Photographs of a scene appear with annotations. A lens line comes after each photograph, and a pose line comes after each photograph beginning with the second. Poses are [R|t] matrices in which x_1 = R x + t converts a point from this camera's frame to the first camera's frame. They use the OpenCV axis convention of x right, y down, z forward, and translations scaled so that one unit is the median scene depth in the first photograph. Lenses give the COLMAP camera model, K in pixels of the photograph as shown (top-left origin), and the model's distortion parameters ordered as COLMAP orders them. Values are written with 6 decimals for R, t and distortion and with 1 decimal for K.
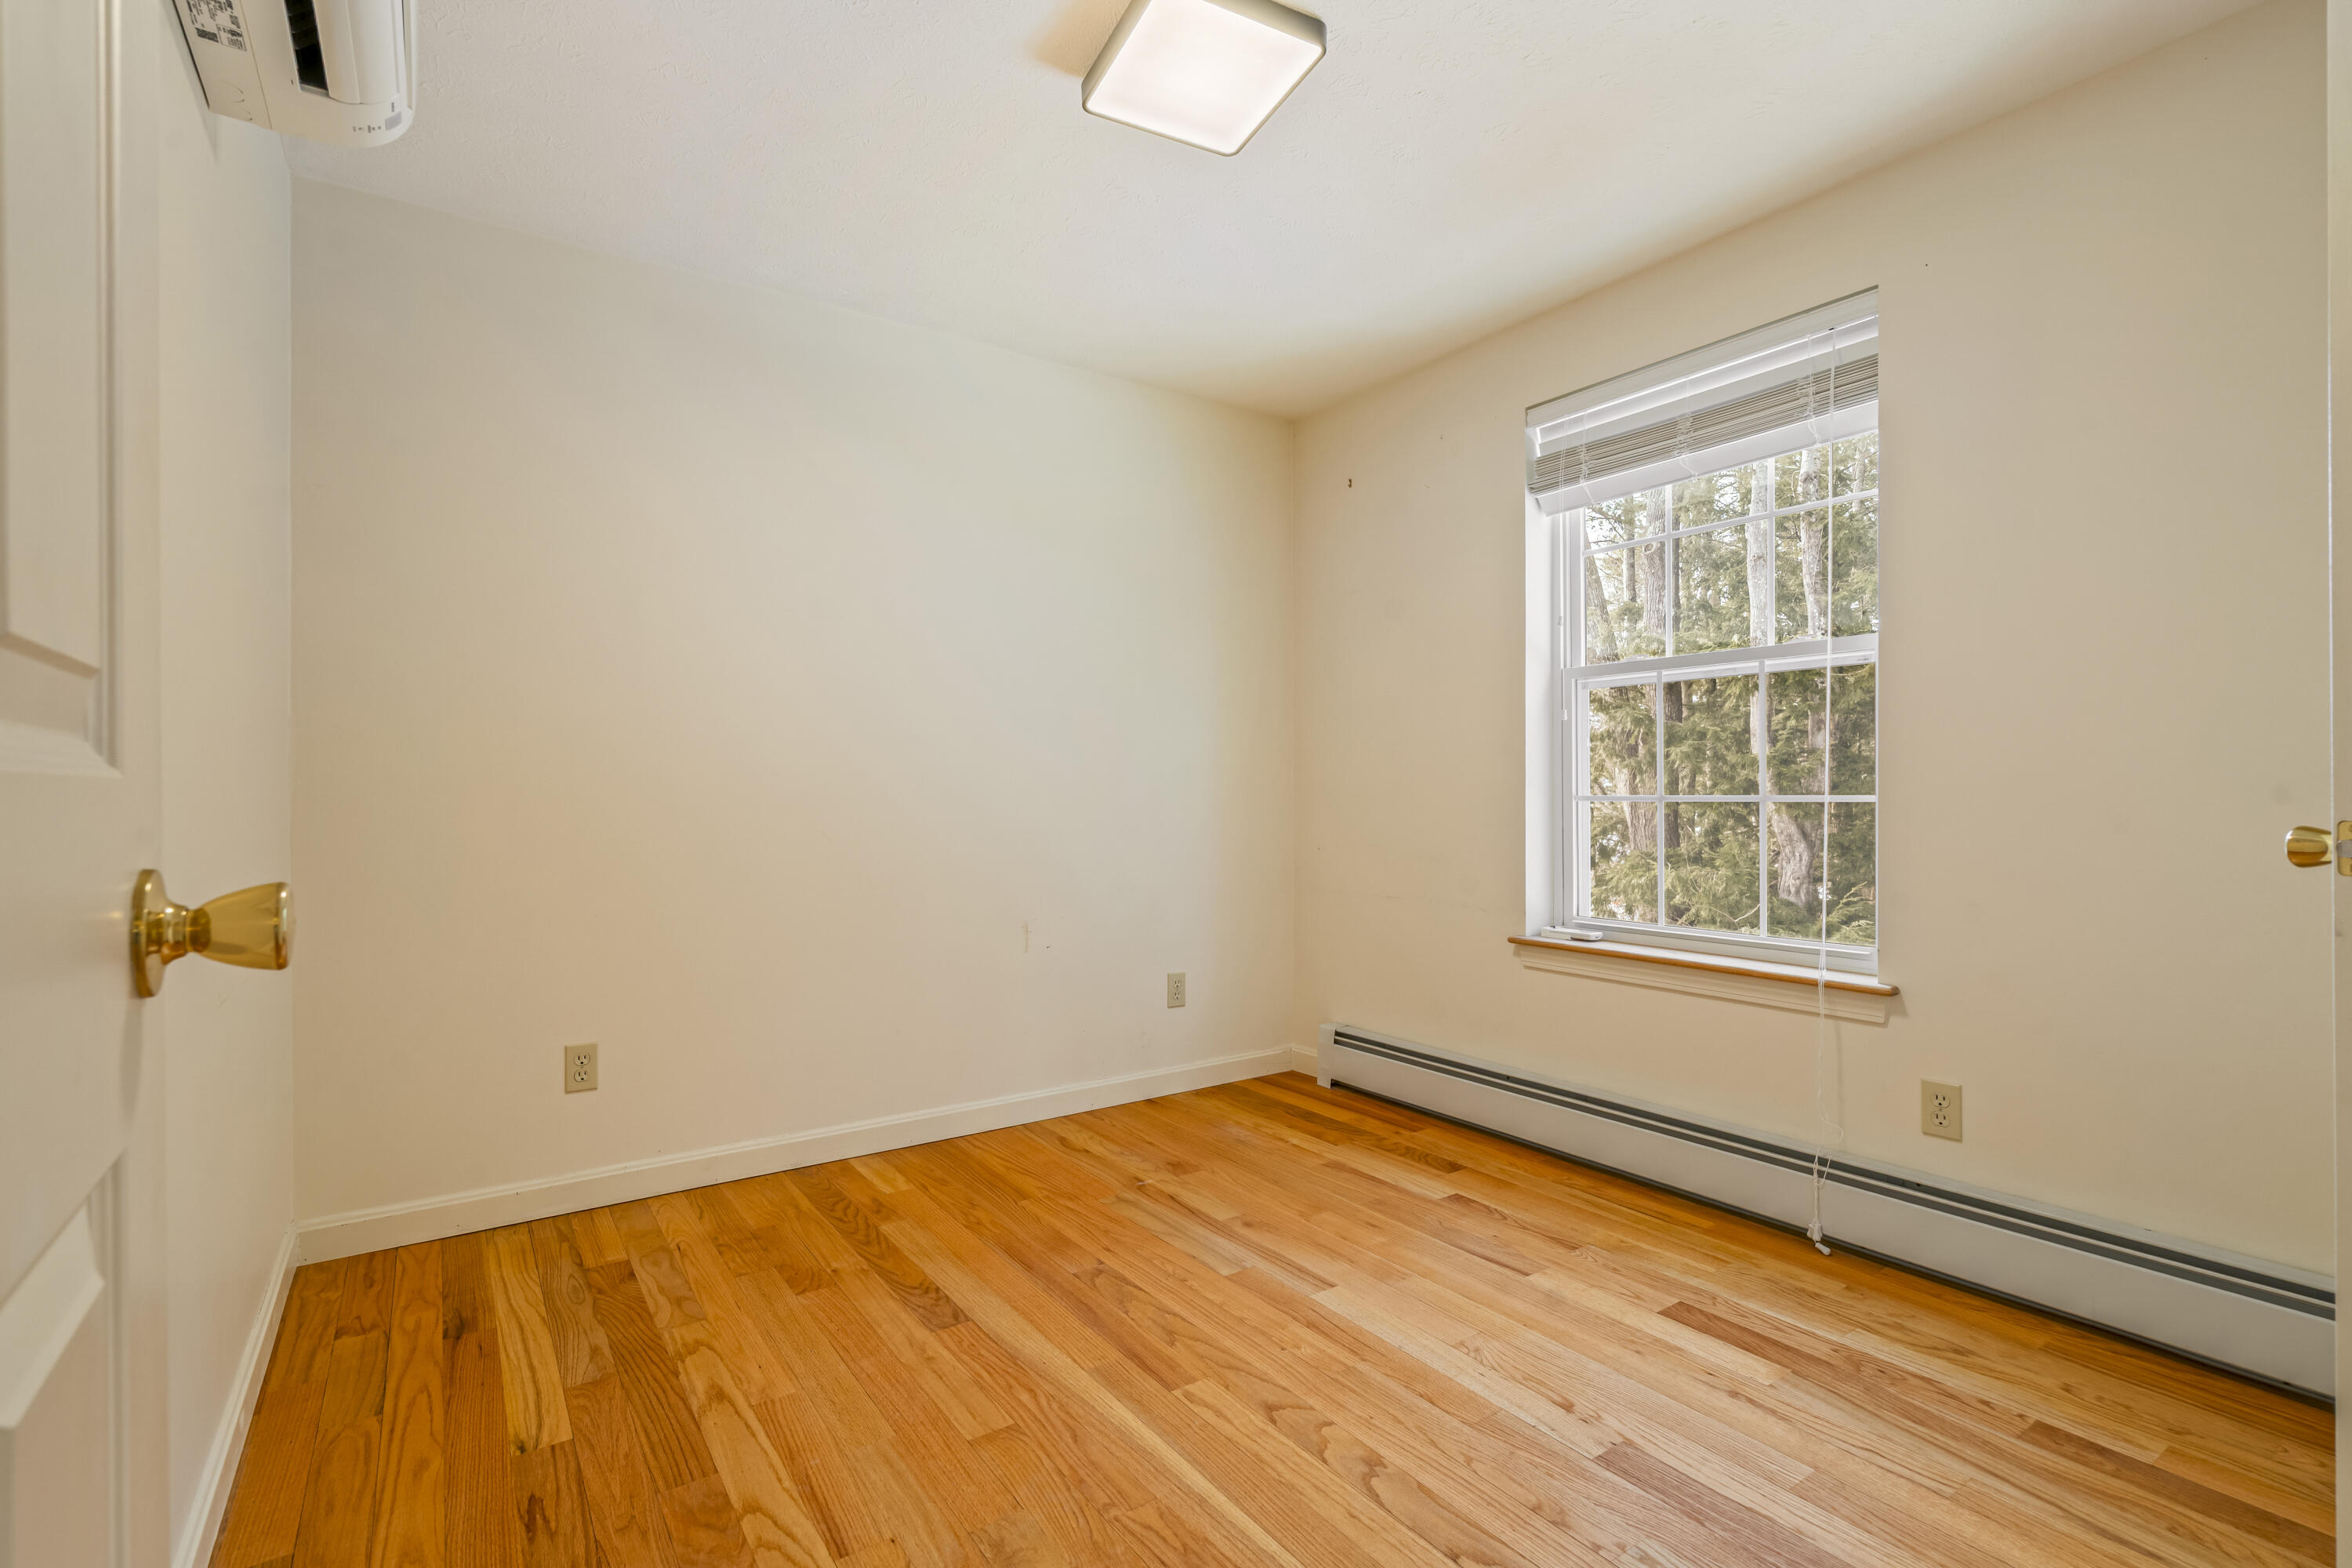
lens RADIAL K [[1064.5, 0, 1176.0], [0, 1064.5, 784.0], [0, 0, 1]] dist [0.000809, -0.000272]
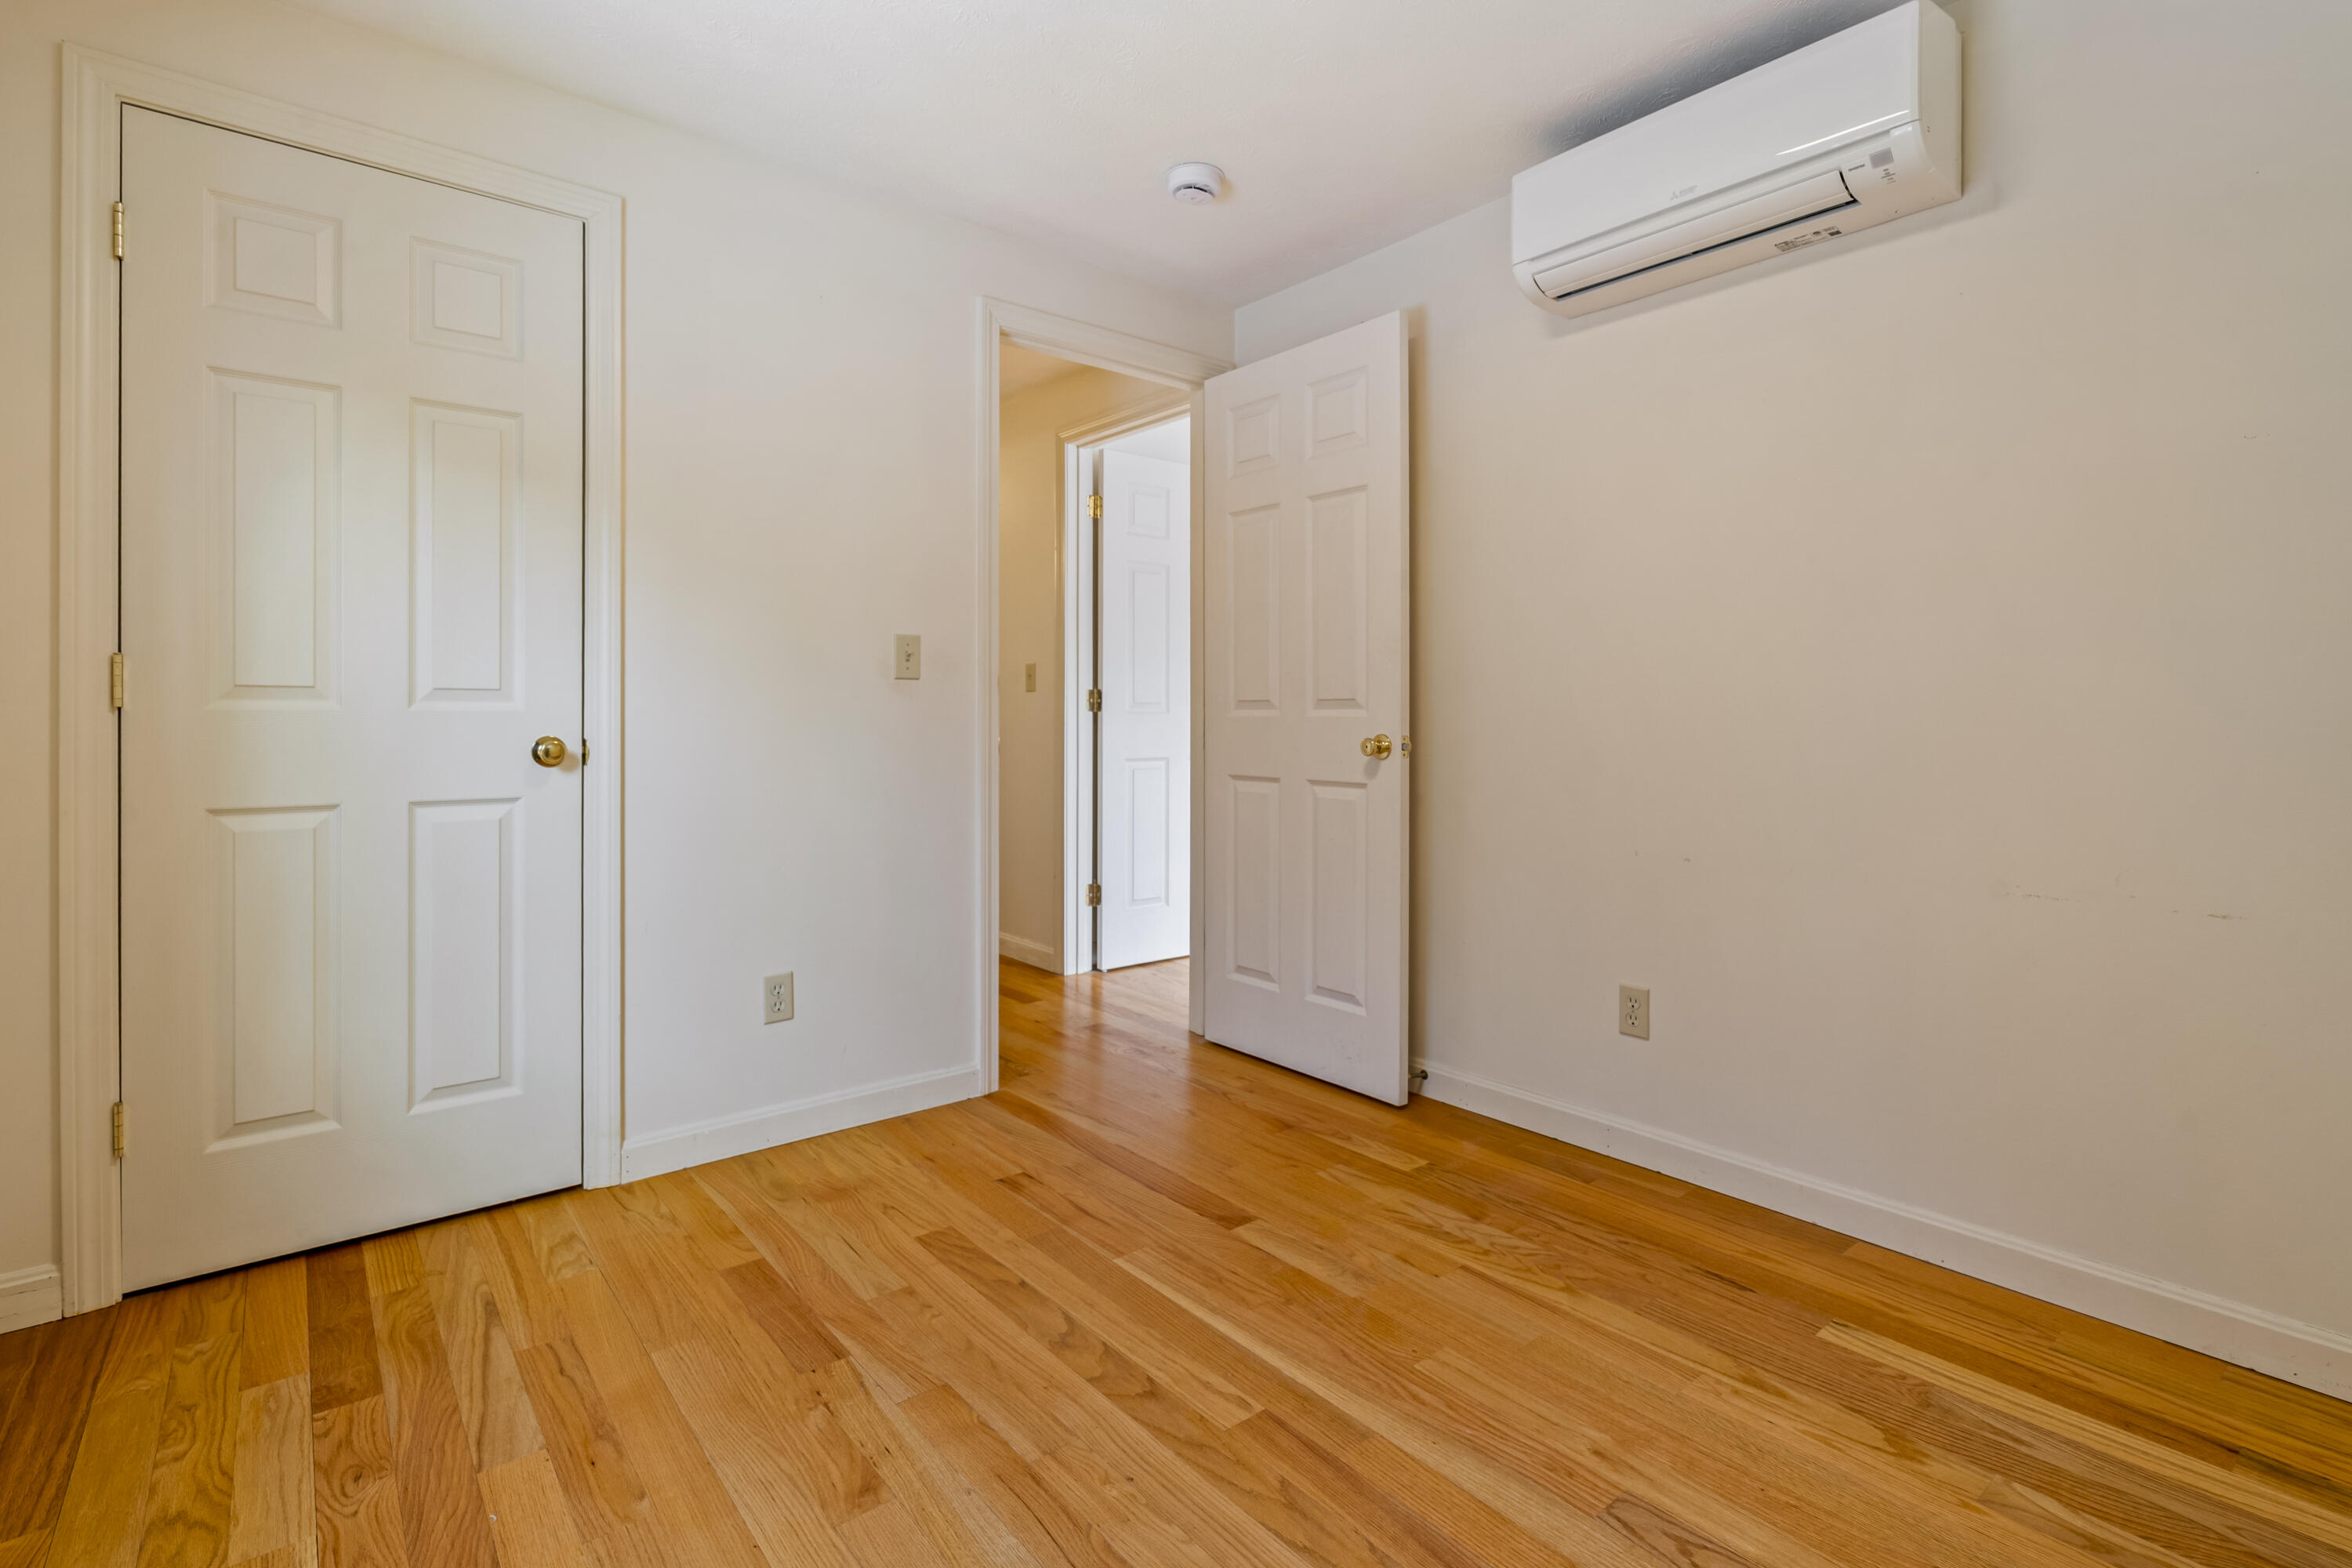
lens RADIAL K [[1099.6, 0, 1161.5], [0, 1099.6, 730.6], [0, 0, 1]] dist [0.012396, 0.000082]
pose [[-0.997708, 0.001922, -0.067638, 0.142507], [0.001998, 0.999997, -0.001059, 0.014071], [0.067636, -0.001192, -0.997709, 1.926052]]
